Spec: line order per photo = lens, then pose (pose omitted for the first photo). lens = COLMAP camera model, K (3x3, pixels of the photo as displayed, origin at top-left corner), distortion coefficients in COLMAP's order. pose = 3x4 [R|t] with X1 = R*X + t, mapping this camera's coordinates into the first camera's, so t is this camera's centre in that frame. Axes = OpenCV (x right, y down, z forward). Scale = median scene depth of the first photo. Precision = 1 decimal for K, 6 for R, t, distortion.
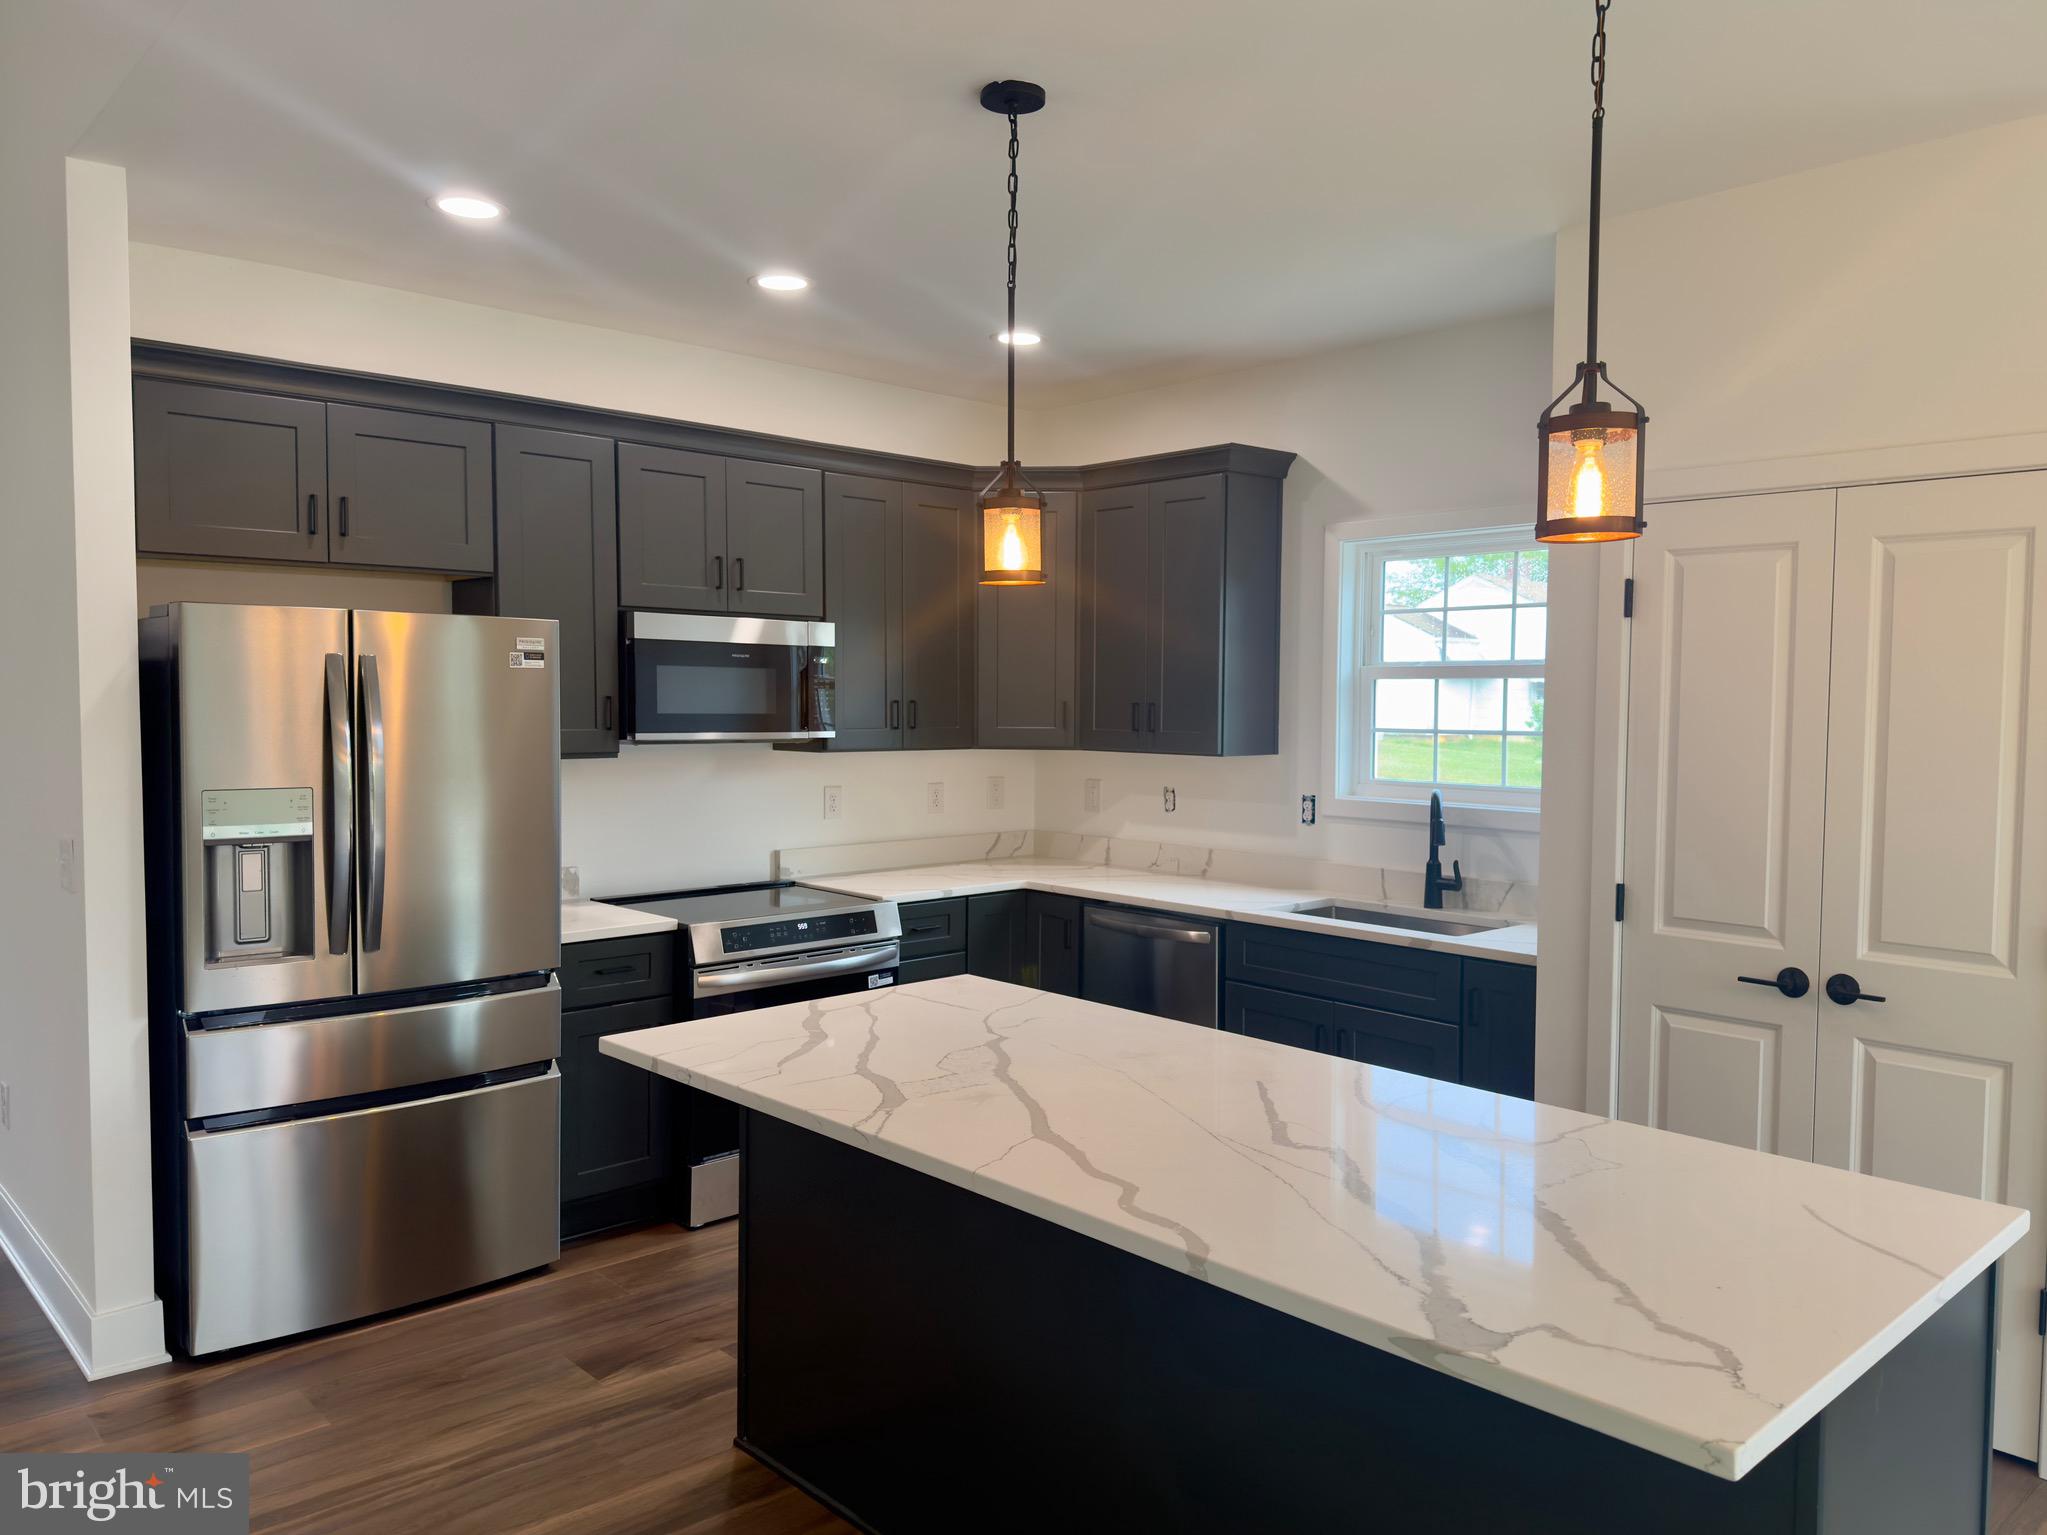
lens RADIAL K [[1469.9, 0, 1023.2], [0, 1469.9, 765.5], [0, 0, 1]] dist [0.054504, -0.055231]
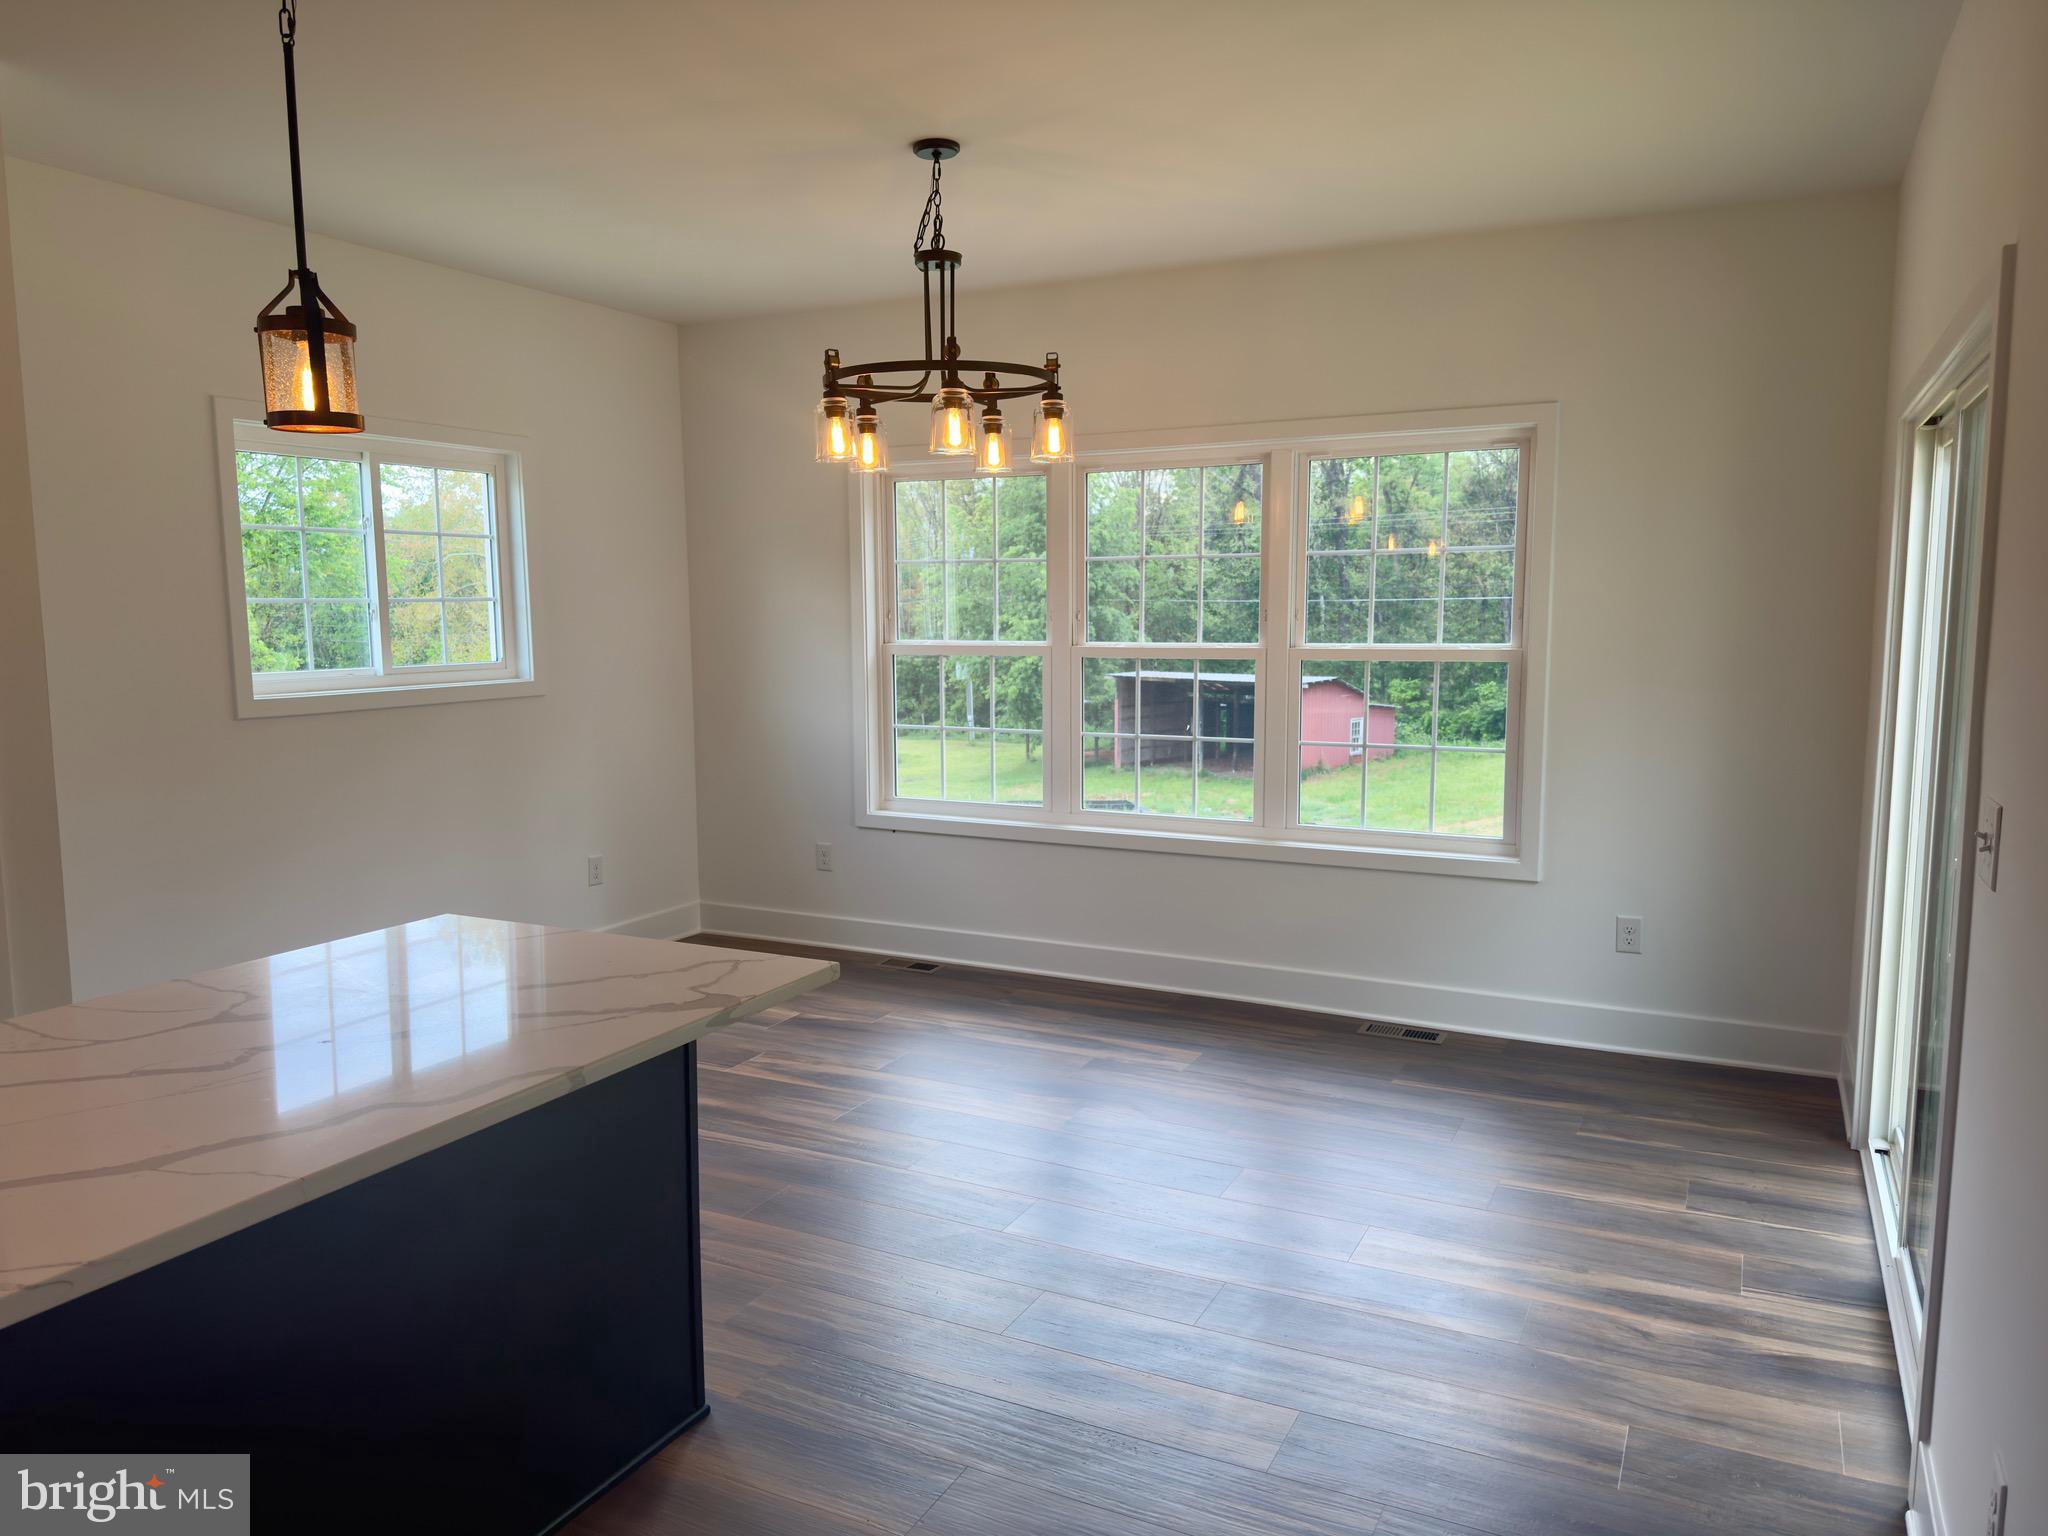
lens RADIAL K [[1470.6, 0, 1024.5], [0, 1470.6, 768.2], [0, 0, 1]] dist [0.054504, -0.055231]
pose [[-0.341341, -0.118163, 0.932483, -0.471966], [0.043096, 0.989056, 0.141107, -0.019616], [-0.938951, 0.088352, -0.332513, 0.472273]]
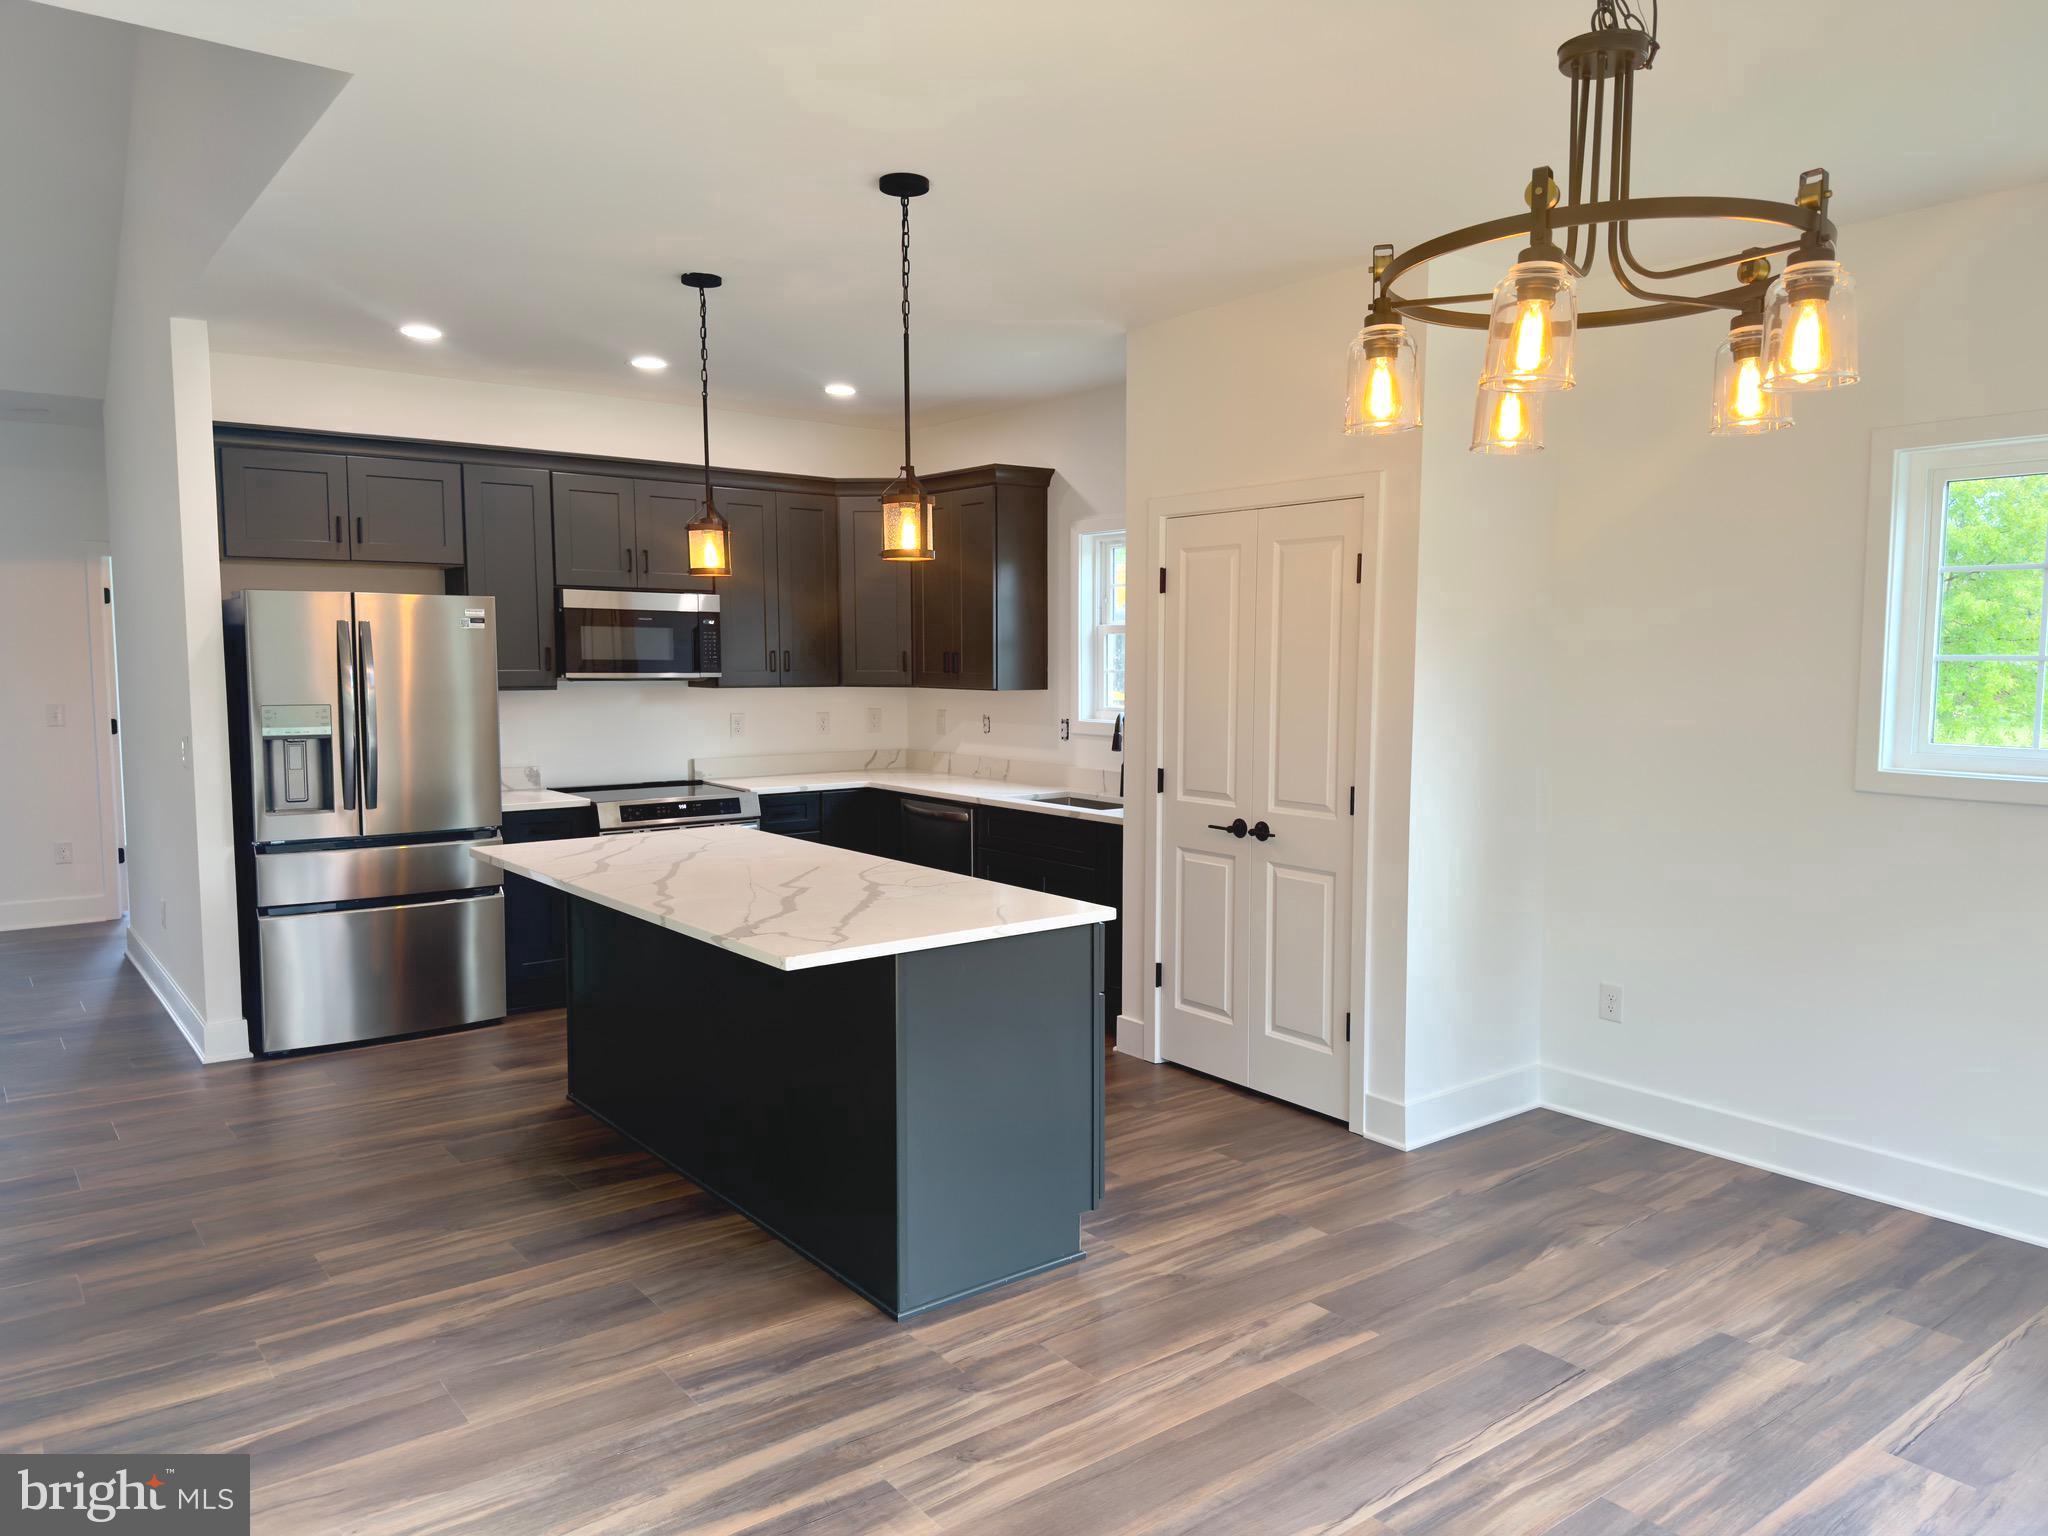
lens RADIAL K [[1470.6, 0, 1080.4], [0, 1470.6, 776.8], [0, 0, 1]] dist [0.054504, -0.055231]
pose [[0.996007, 0.003398, -0.089215, 0.423634], [-0.000210, 0.999362, 0.035727, 0.032083], [0.089280, -0.035566, 0.995371, -0.472313]]
